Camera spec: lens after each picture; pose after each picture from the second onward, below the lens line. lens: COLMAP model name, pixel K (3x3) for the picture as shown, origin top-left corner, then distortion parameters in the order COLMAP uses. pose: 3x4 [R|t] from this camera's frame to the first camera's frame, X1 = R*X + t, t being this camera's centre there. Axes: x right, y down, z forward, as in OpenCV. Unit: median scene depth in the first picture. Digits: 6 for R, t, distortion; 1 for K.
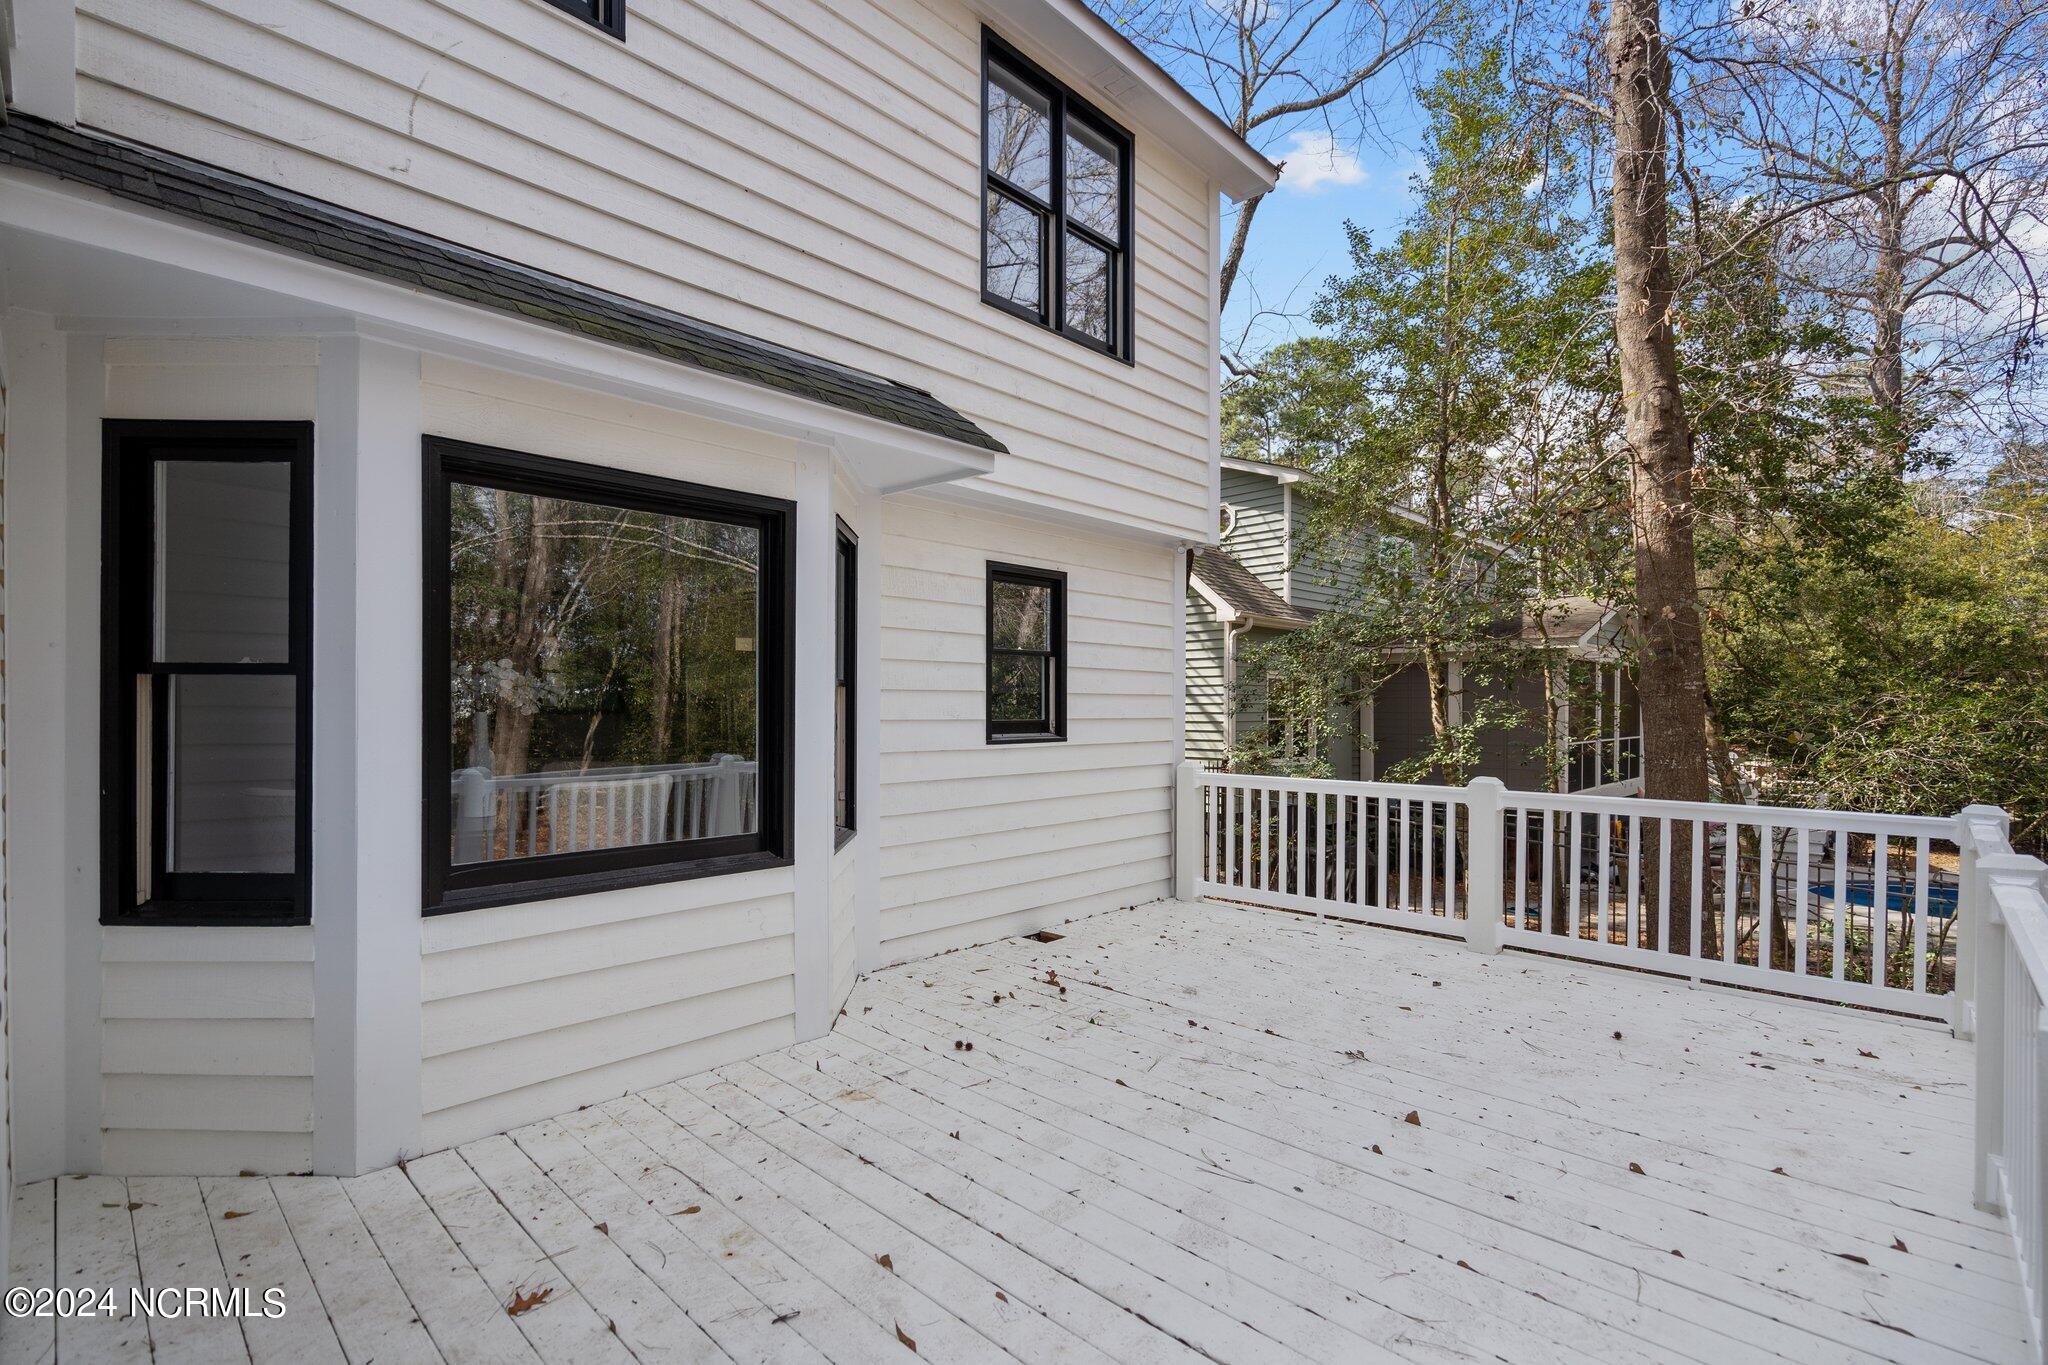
lens RADIAL K [[947.3, 0, 958.5], [0, 947.3, 700.7], [0, 0, 1]] dist [-0.008949, 0.004231]
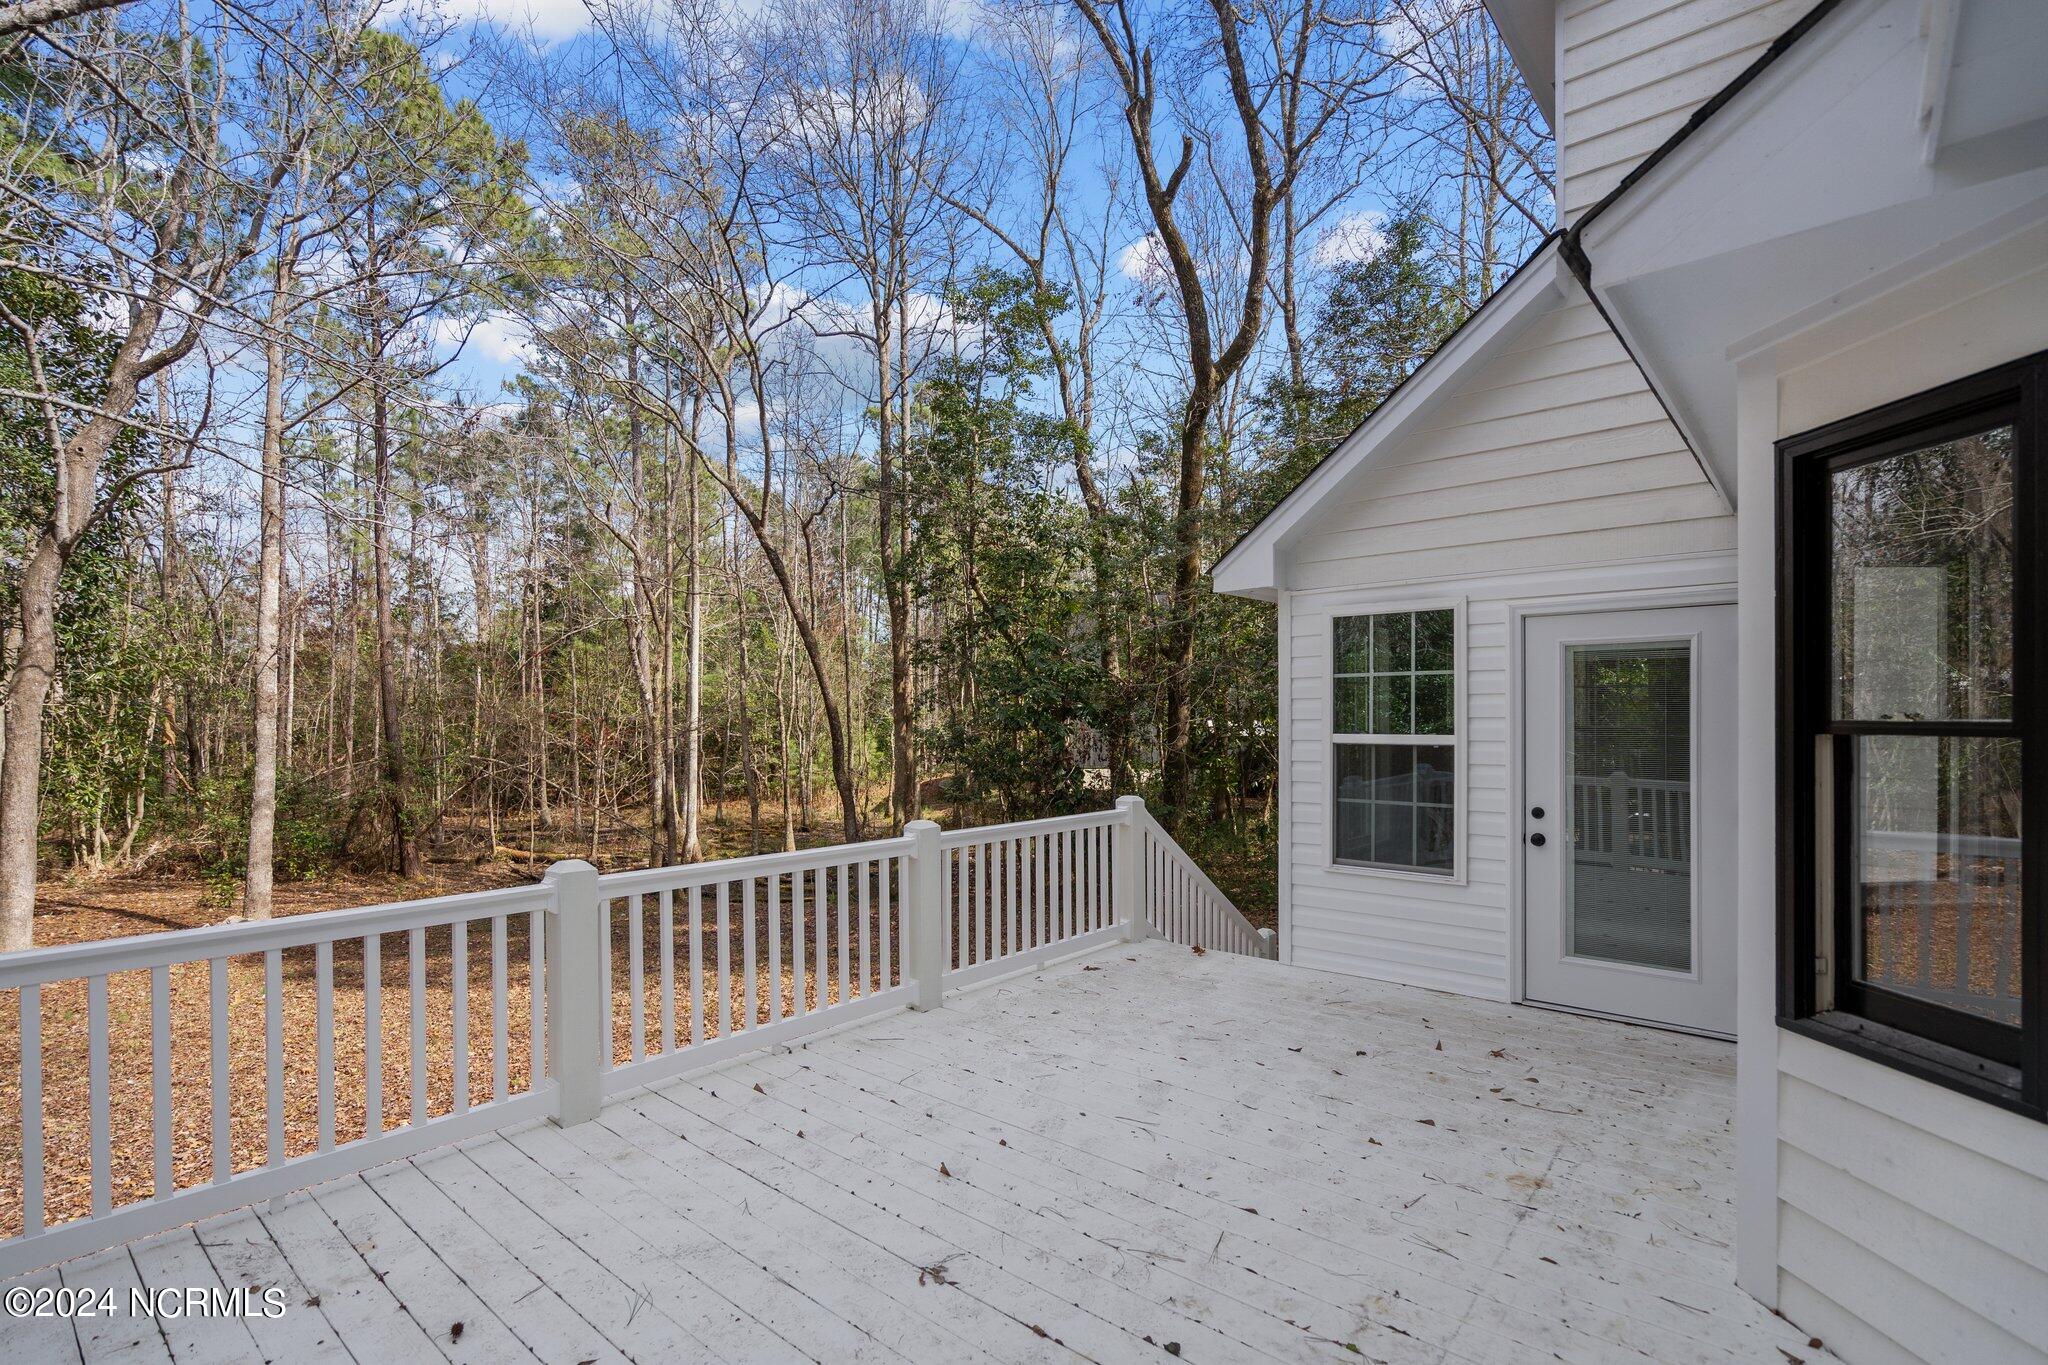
lens RADIAL K [[947.3, 0, 954.5], [0, 947.3, 717.8], [0, 0, 1]] dist [-0.008949, 0.004231]
pose [[-0.998879, -0.005182, -0.047043, 0.368243], [-0.005129, 0.999986, -0.001264, -0.023280], [0.047048, -0.001021, -0.998892, 1.412980]]
